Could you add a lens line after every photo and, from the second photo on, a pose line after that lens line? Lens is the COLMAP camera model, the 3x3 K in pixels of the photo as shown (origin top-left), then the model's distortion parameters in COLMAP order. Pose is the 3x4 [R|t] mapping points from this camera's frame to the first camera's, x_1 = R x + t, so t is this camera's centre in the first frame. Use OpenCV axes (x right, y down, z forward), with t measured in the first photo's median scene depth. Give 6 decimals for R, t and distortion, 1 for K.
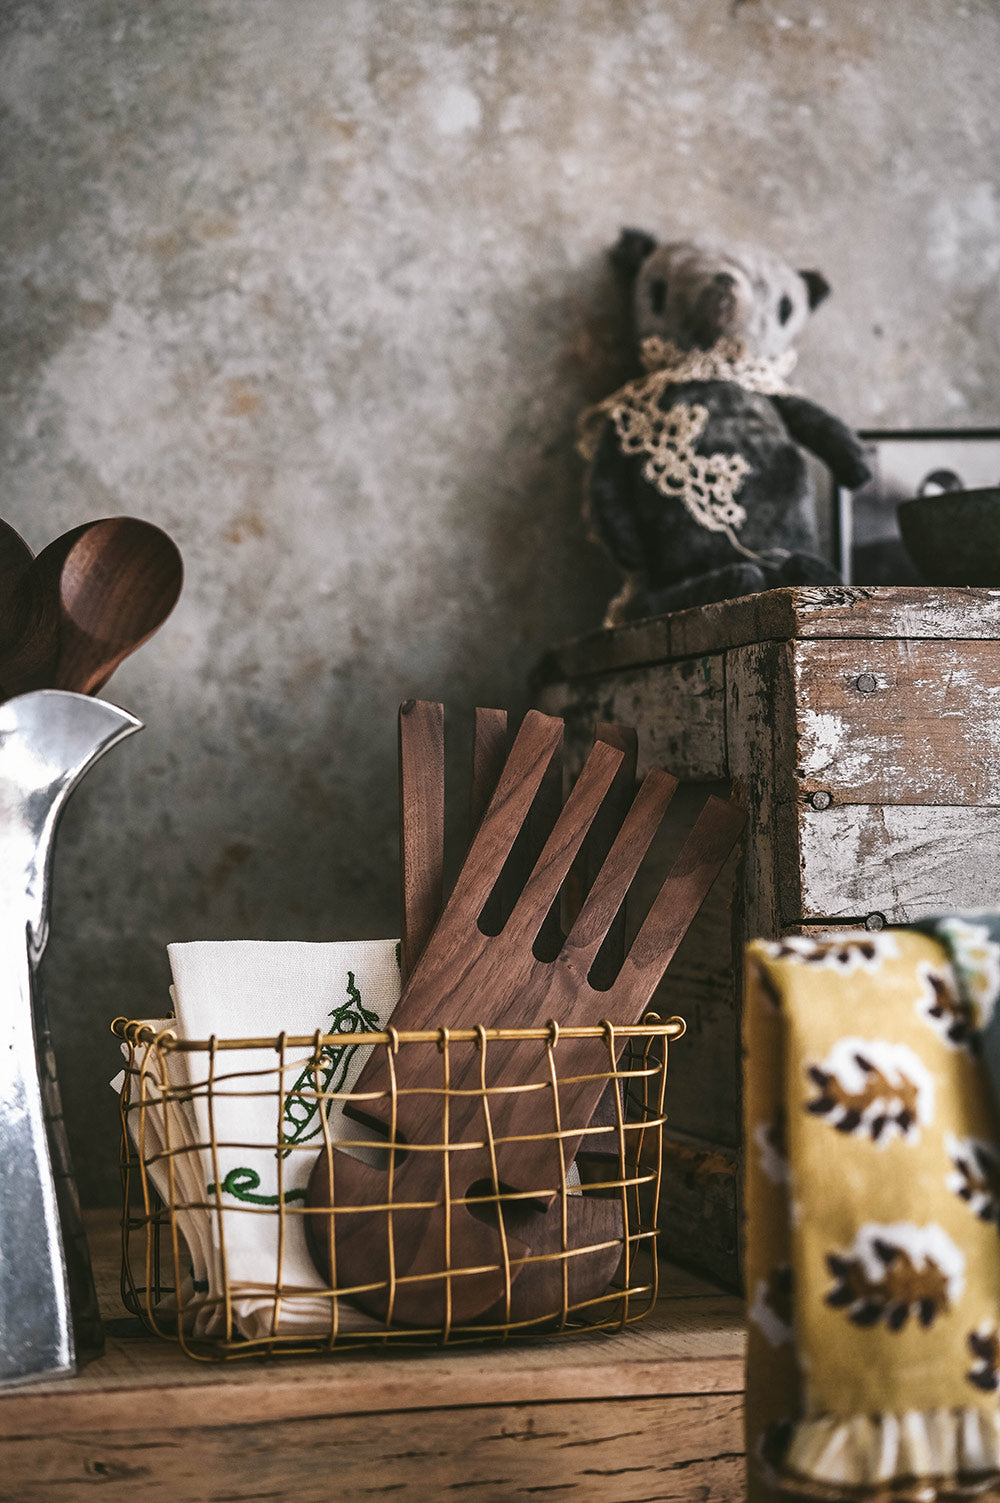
lens RADIAL K [[2560.2, 0, 500.0], [0, 2560.2, 751.5], [0, 0, 1]] dist [-0.009921, 0.453242]
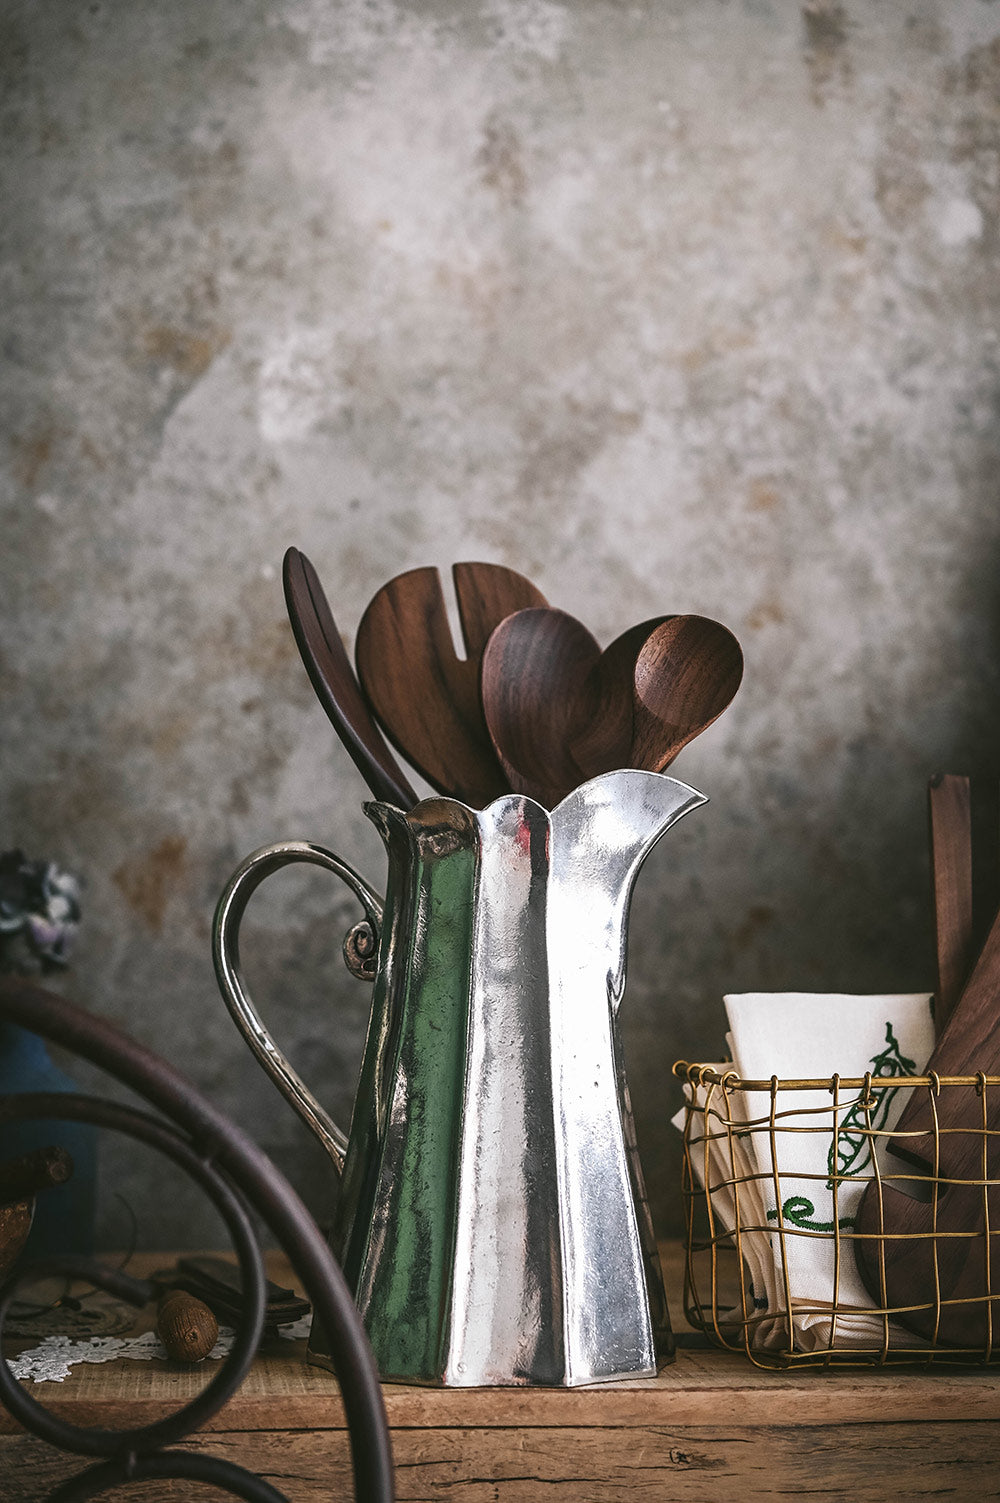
lens RADIAL K [[2560.2, 0, 500.0], [0, 2560.2, 751.5], [0, 0, 1]] dist [-0.009921, 0.453242]
pose [[0.985337, -0.007554, -0.170453, -0.034940], [0.003148, 0.999654, -0.026100, -0.002042], [0.170591, 0.025181, 0.985020, -0.115280]]
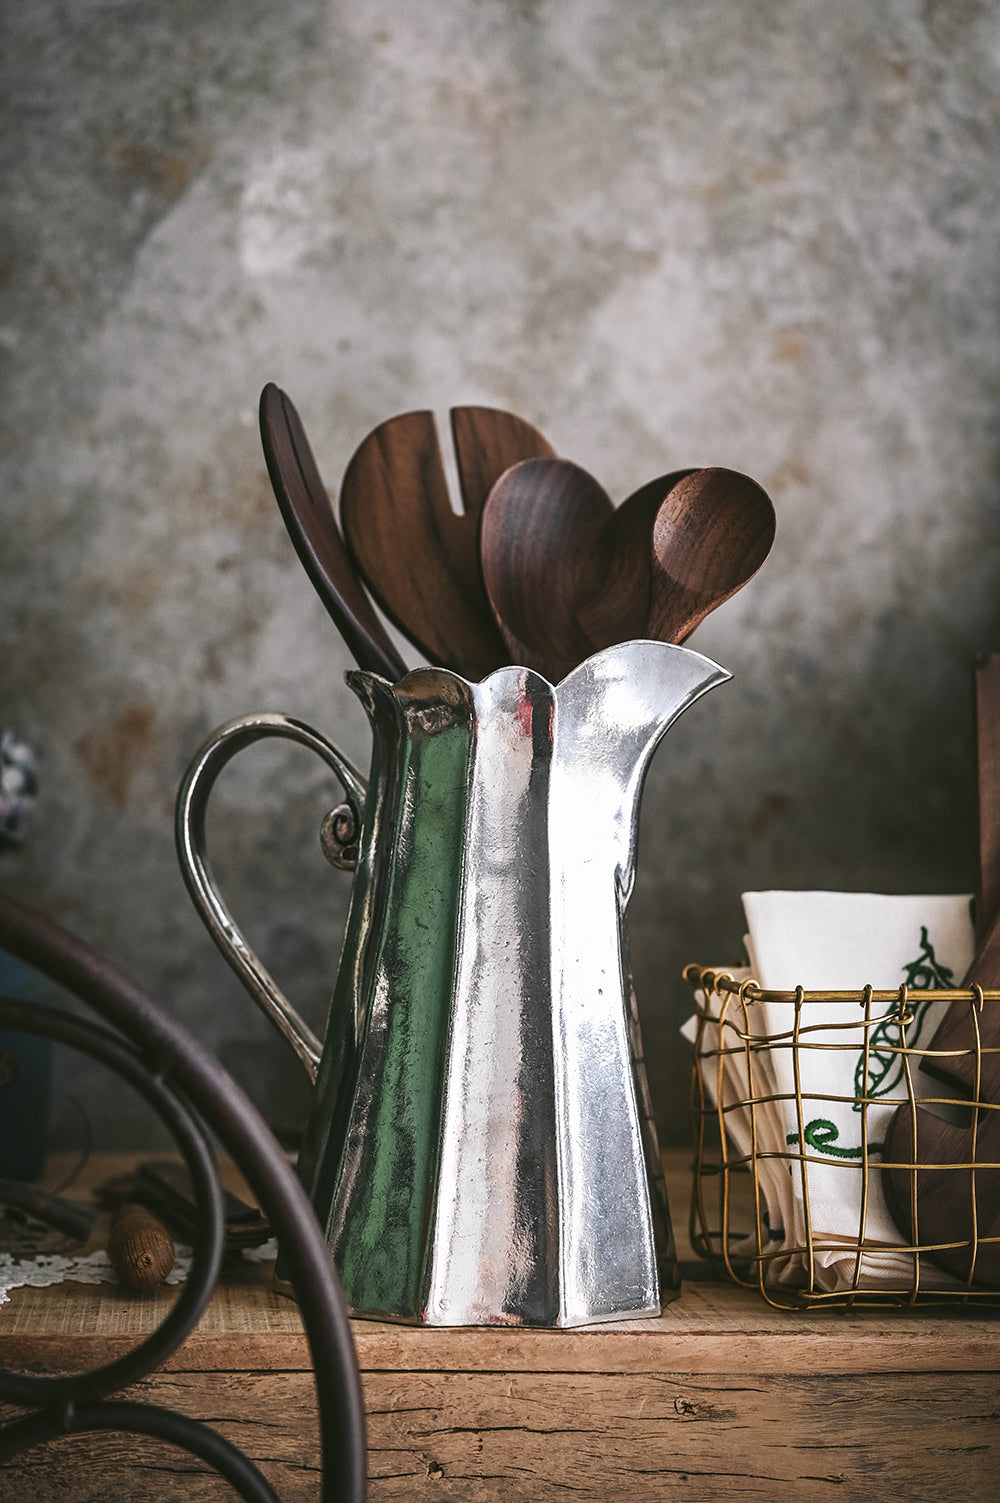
lens RADIAL K [[2560.2, 0, 500.0], [0, 2560.2, 751.5], [0, 0, 1]] dist [-0.009921, 0.453242]
pose [[0.985832, 0.020206, -0.166515, -0.057135], [-0.016442, 0.999578, 0.023951, -0.002909], [0.166929, -0.020874, 0.985748, -0.004248]]
